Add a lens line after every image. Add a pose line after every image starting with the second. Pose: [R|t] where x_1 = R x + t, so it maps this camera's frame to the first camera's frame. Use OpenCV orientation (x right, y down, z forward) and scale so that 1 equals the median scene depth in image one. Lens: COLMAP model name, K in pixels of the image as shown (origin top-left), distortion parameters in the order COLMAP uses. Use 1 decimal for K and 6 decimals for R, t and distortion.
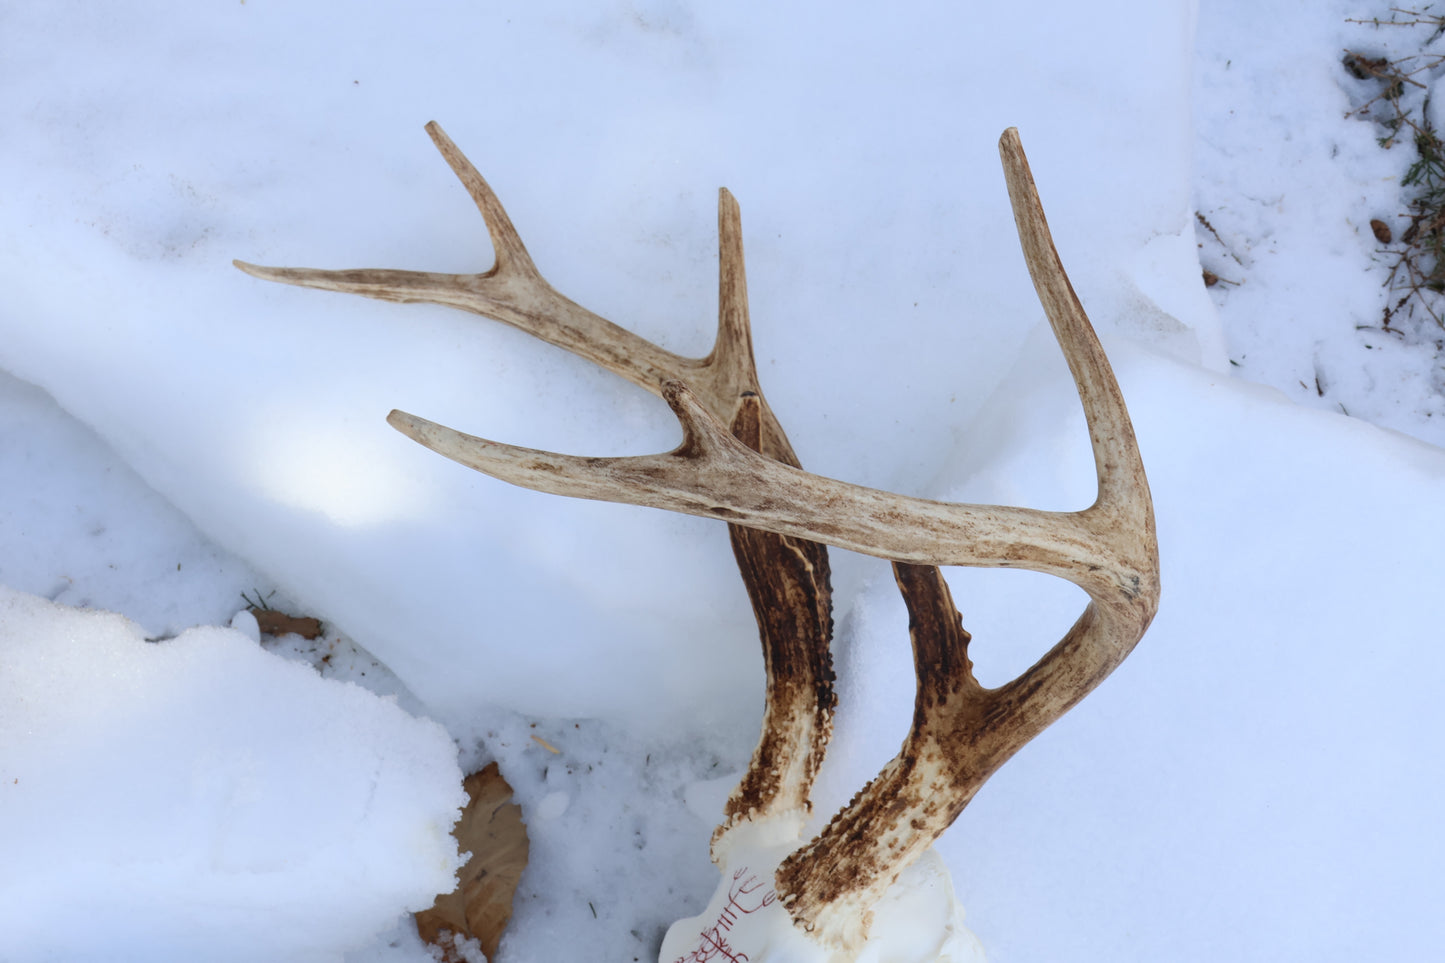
lens RADIAL K [[2921.0, 0, 716.5], [0, 2921.0, 432.6], [0, 0, 1]] dist [0.251862, 0.368327]
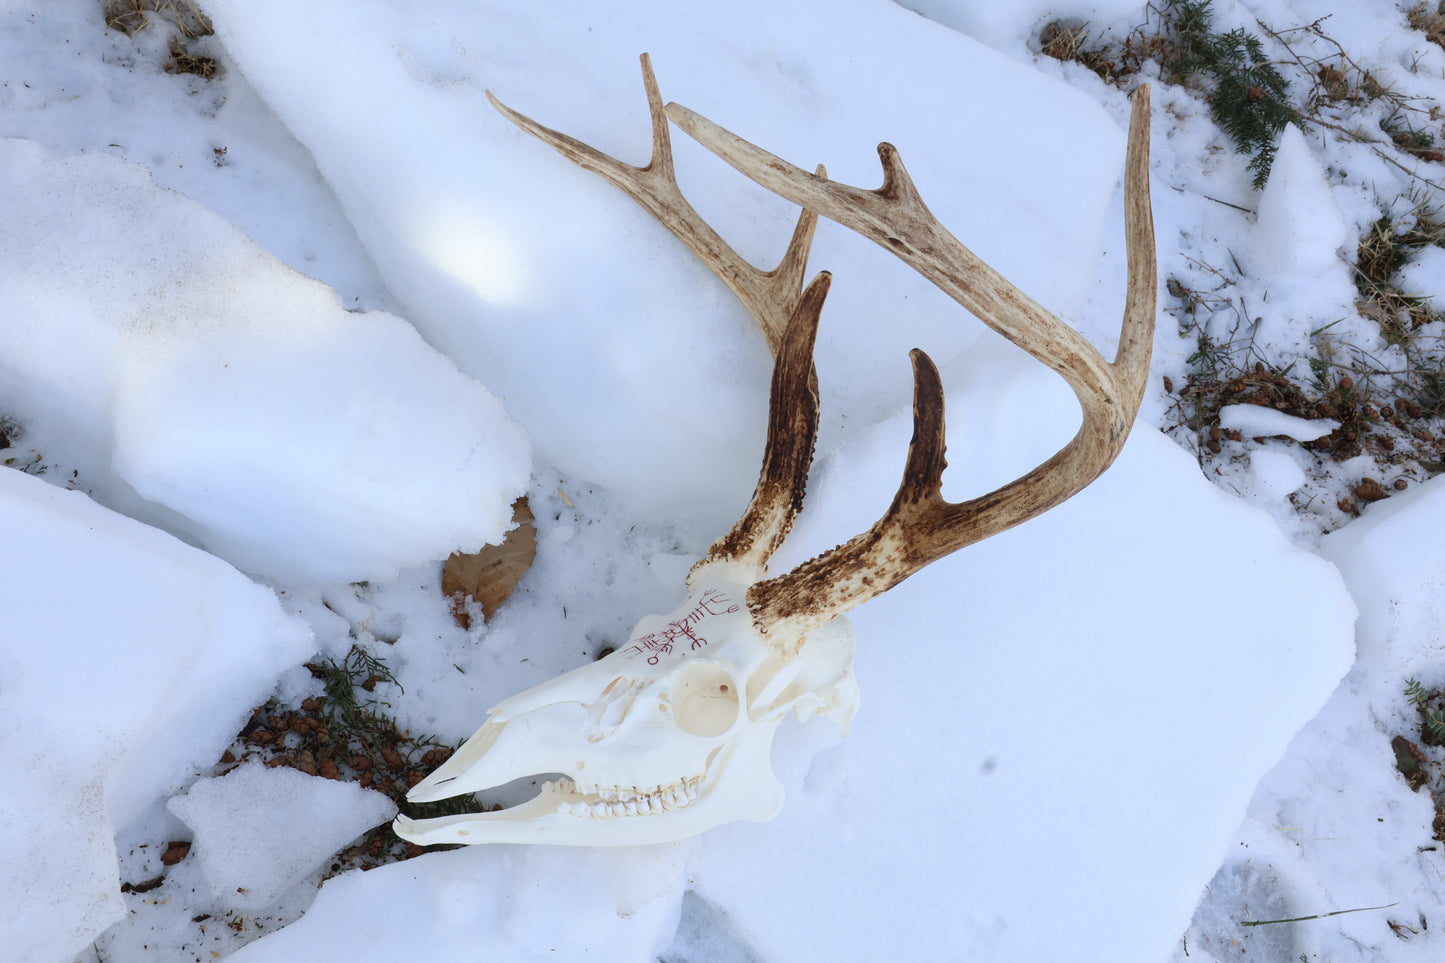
lens RADIAL K [[1749.1, 0, 727.2], [0, 1749.1, 435.9], [0, 0, 1]] dist [-0.072800, -0.004766]
pose [[0.936932, 0.335734, 0.097163, -0.094215], [-0.325672, 0.939524, -0.105986, 0.174813], [-0.126870, 0.067658, 0.989609, 0.189120]]
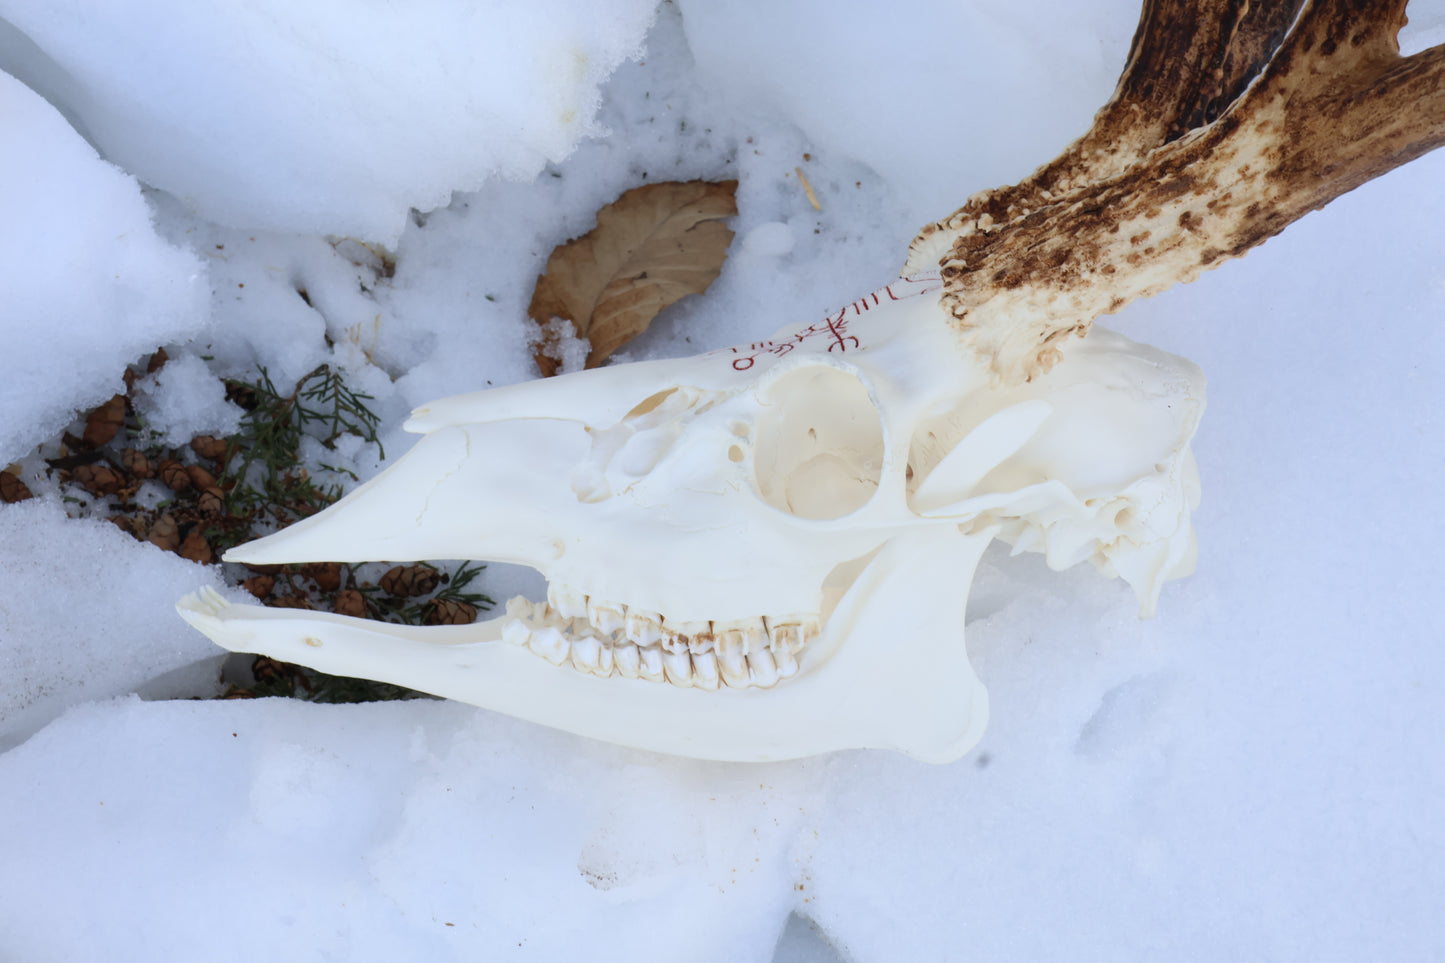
lens RADIAL K [[2890.3, 0, 649.7], [0, 2890.3, 483.8], [0, 0, 1]] dist [0.188422, 0.489990]
pose [[0.842814, 0.473723, -0.255444, 0.153130], [-0.491787, 0.870679, -0.007925, 0.238319], [0.218655, 0.132303, 0.966791, 0.383436]]
